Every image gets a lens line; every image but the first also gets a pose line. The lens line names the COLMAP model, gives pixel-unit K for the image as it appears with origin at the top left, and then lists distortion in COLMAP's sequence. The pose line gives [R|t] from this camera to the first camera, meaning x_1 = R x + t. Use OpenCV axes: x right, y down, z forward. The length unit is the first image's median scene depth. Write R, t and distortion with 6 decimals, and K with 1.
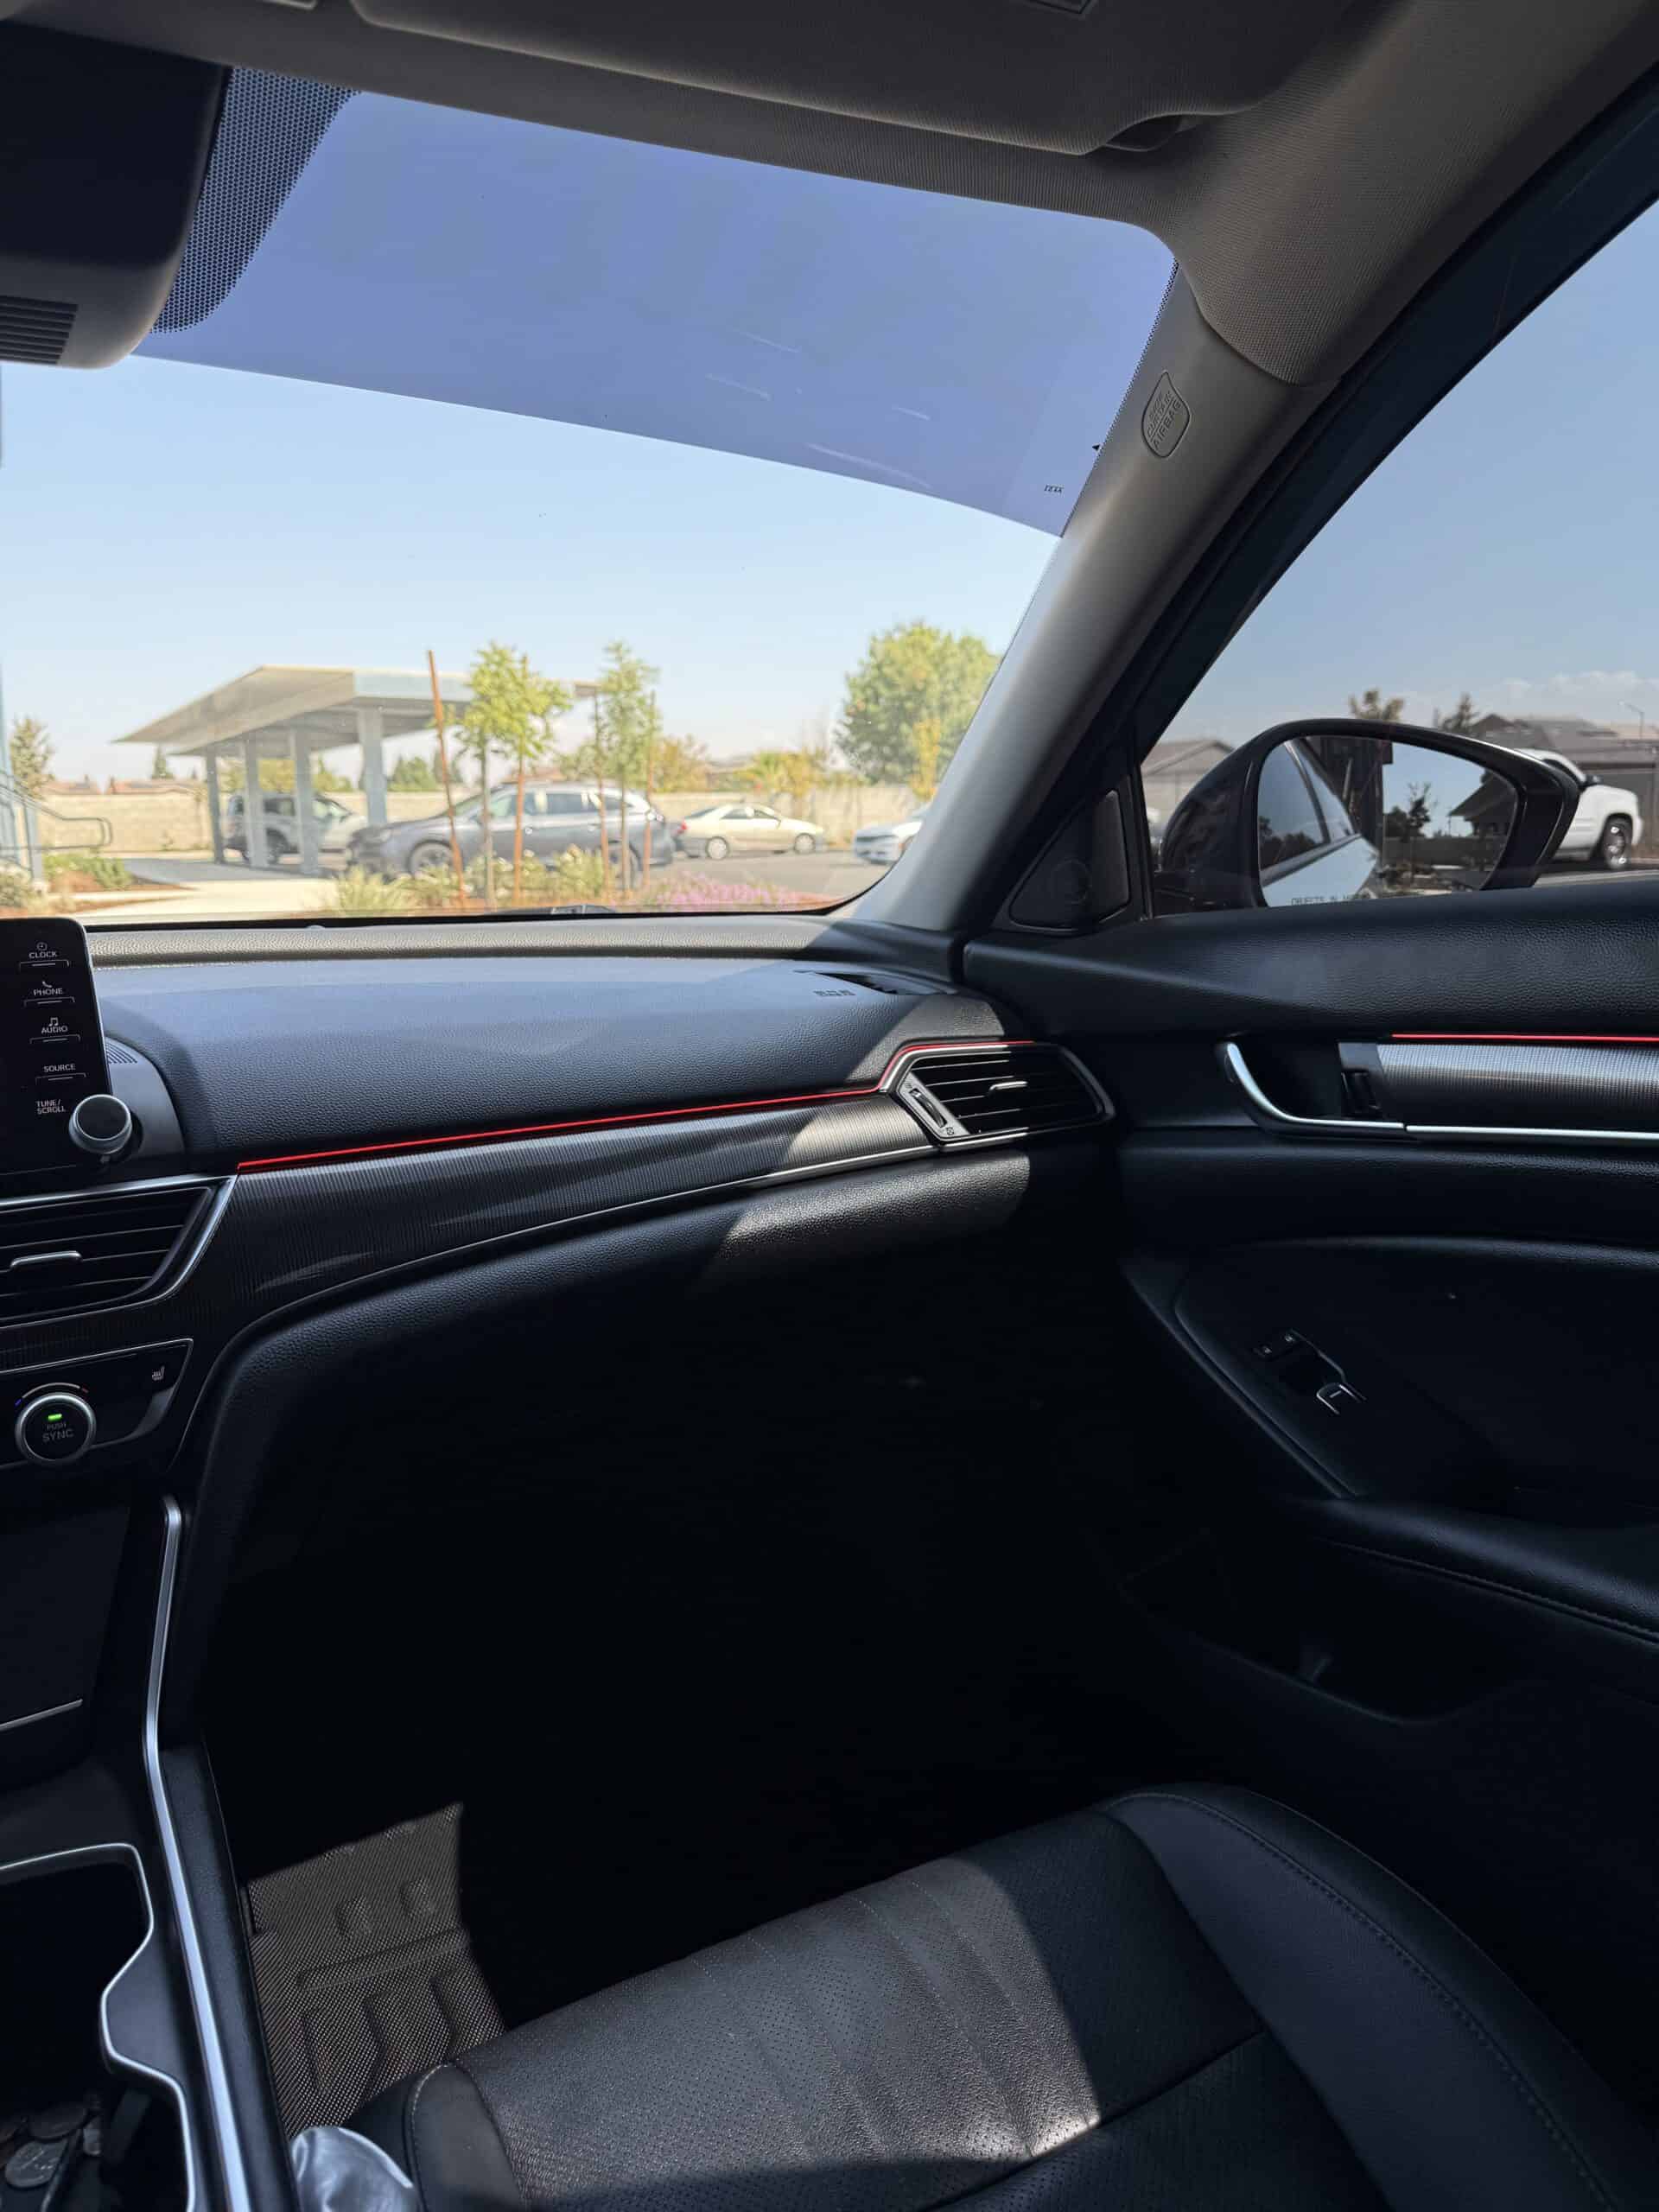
lens RADIAL K [[1514.7, 0, 823.2], [0, 1514.7, 1107.7], [0, 0, 1]] dist [0.044711, -0.086001]
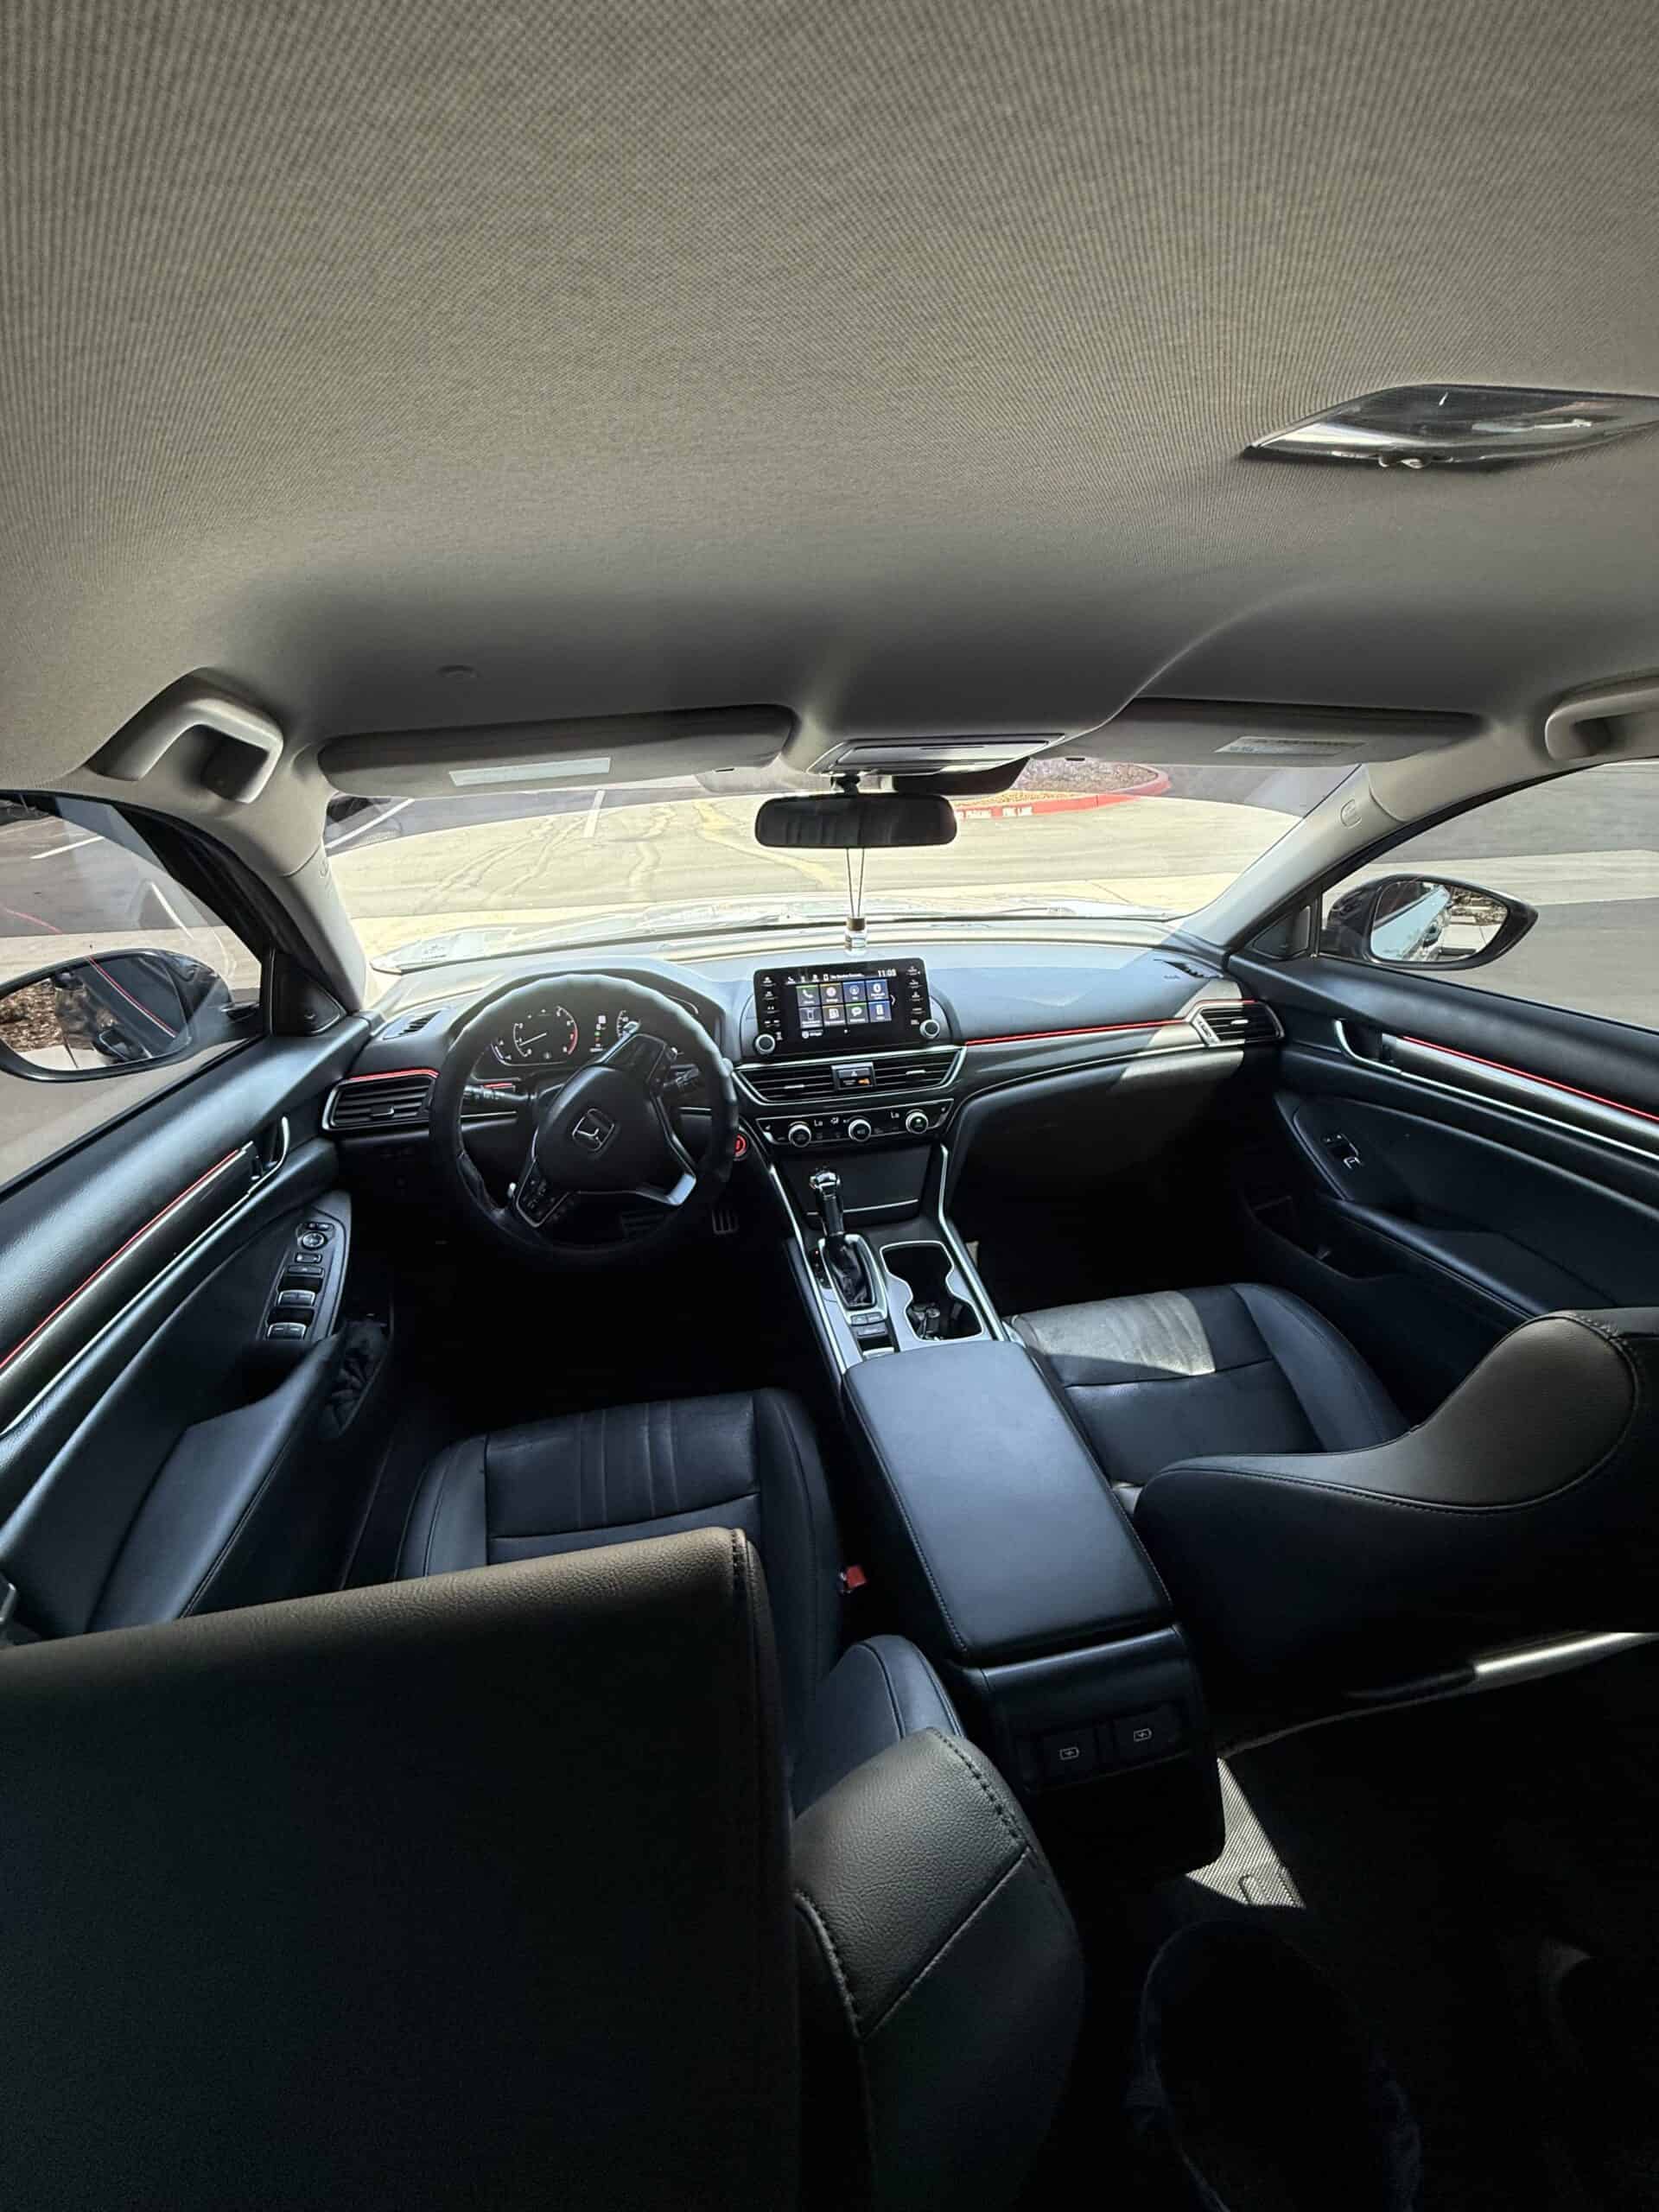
lens RADIAL K [[888.7, 0, 826.7], [0, 888.7, 1070.1], [0, 0, 1]] dist [0.000785, 0.000038]
pose [[0.954412, 0.131996, -0.267723, -0.145206], [-0.062711, 0.965563, 0.252497, -0.305859], [0.291832, -0.224197, 0.929822, -0.681338]]
